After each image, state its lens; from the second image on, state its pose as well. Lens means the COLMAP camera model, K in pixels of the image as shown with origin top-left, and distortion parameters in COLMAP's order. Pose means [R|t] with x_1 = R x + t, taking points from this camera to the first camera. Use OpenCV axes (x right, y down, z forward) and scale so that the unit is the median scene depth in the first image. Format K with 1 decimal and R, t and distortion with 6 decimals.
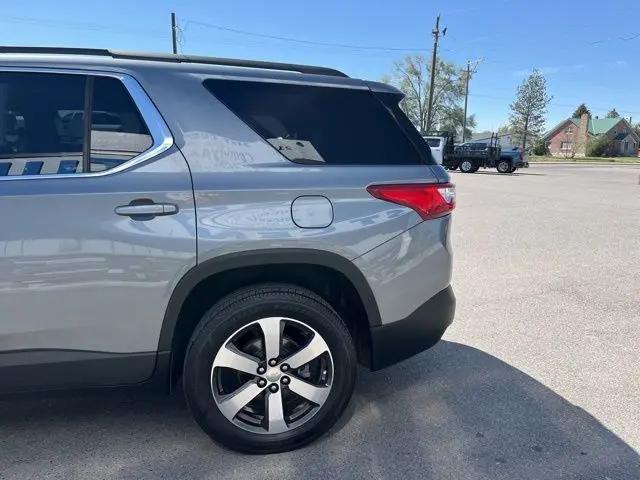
lens RADIAL K [[485.5, 0, 323.0], [0, 485.5, 241.8], [0, 0, 1]] dist [0.057695, -0.074507]
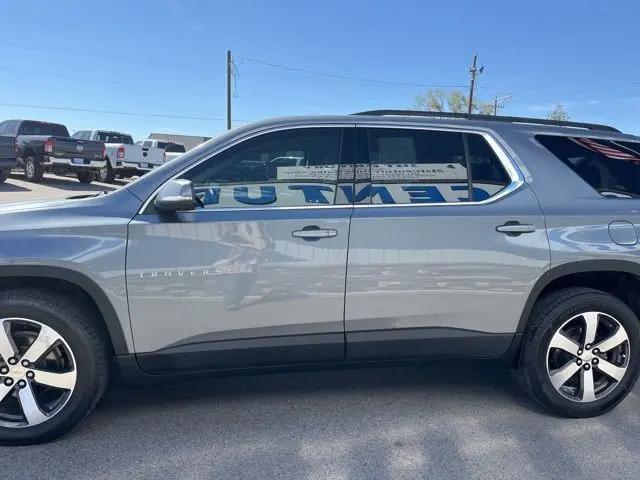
lens RADIAL K [[485.5, 0, 320.2], [0, 485.5, 238.0], [0, 0, 1]] dist [0.057695, -0.074507]
pose [[0.999173, 0.023965, -0.032858, -0.771022], [-0.026081, 0.997508, -0.065561, 0.058808], [0.031205, 0.066364, 0.997307, -0.356187]]
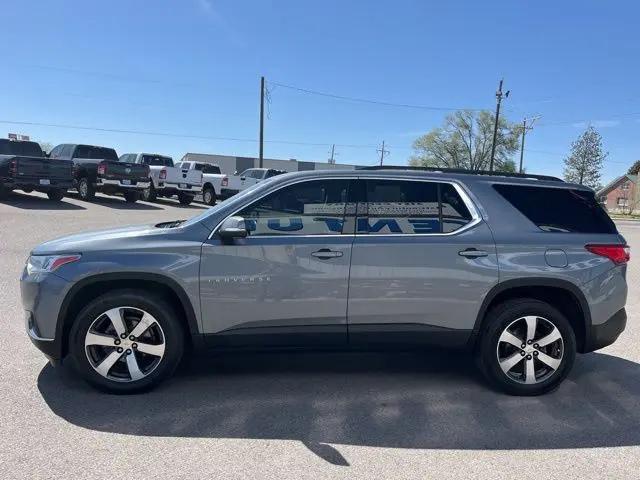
lens RADIAL K [[485.5, 0, 319.5], [0, 485.5, 240.7], [0, 0, 1]] dist [0.057695, -0.074507]
pose [[0.994992, 0.039894, -0.091646, -0.698544], [-0.048410, 0.994520, -0.092664, 0.080743], [0.087447, 0.096637, 0.991471, -0.849913]]
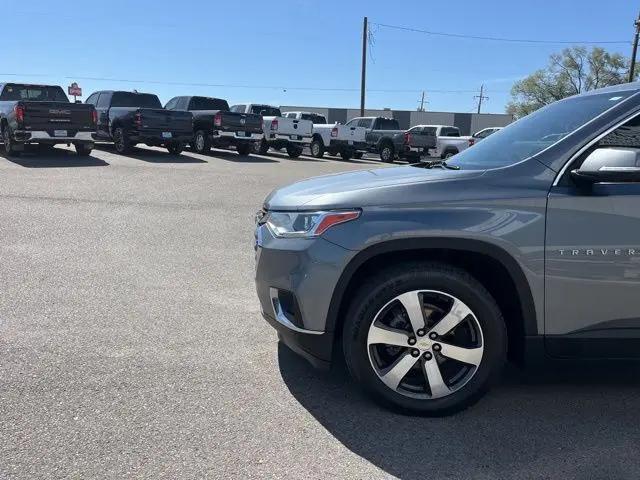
lens RADIAL K [[485.5, 0, 313.4], [0, 485.5, 235.0], [0, 0, 1]] dist [0.057695, -0.074507]
pose [[0.964348, 0.057587, -0.258297, -1.429185], [-0.060292, 0.998178, -0.002556, 0.078117], [0.257680, 0.018038, 0.966062, -0.384838]]
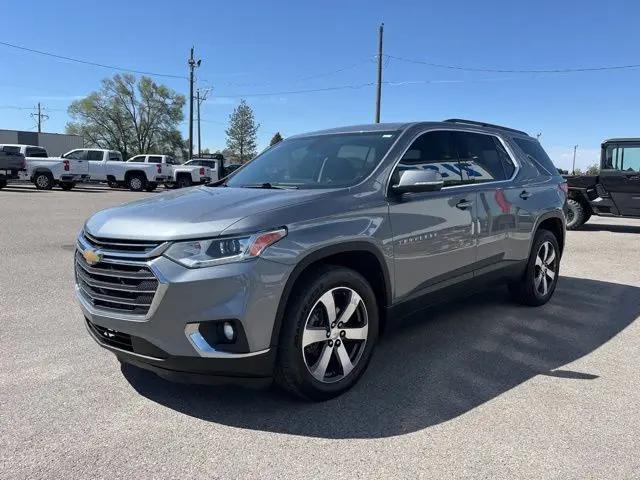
lens RADIAL K [[485.5, 0, 321.2], [0, 485.5, 237.0], [0, 0, 1]] dist [0.057695, -0.074507]
pose [[0.835043, -0.075420, 0.544990, -2.158850], [0.103647, 0.994388, -0.021198, 0.069733], [-0.540333, 0.074188, 0.838174, -0.353987]]
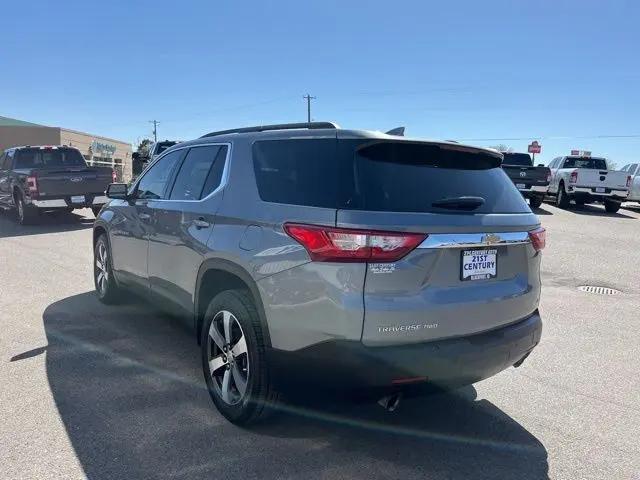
lens RADIAL K [[485.5, 0, 321.9], [0, 485.5, 245.5], [0, 0, 1]] dist [0.057695, -0.074507]
pose [[0.427197, 0.115505, -0.896750, 1.135245], [-0.203095, 0.978720, 0.029312, -0.109227], [0.881053, 0.169604, 0.441565, 0.576490]]
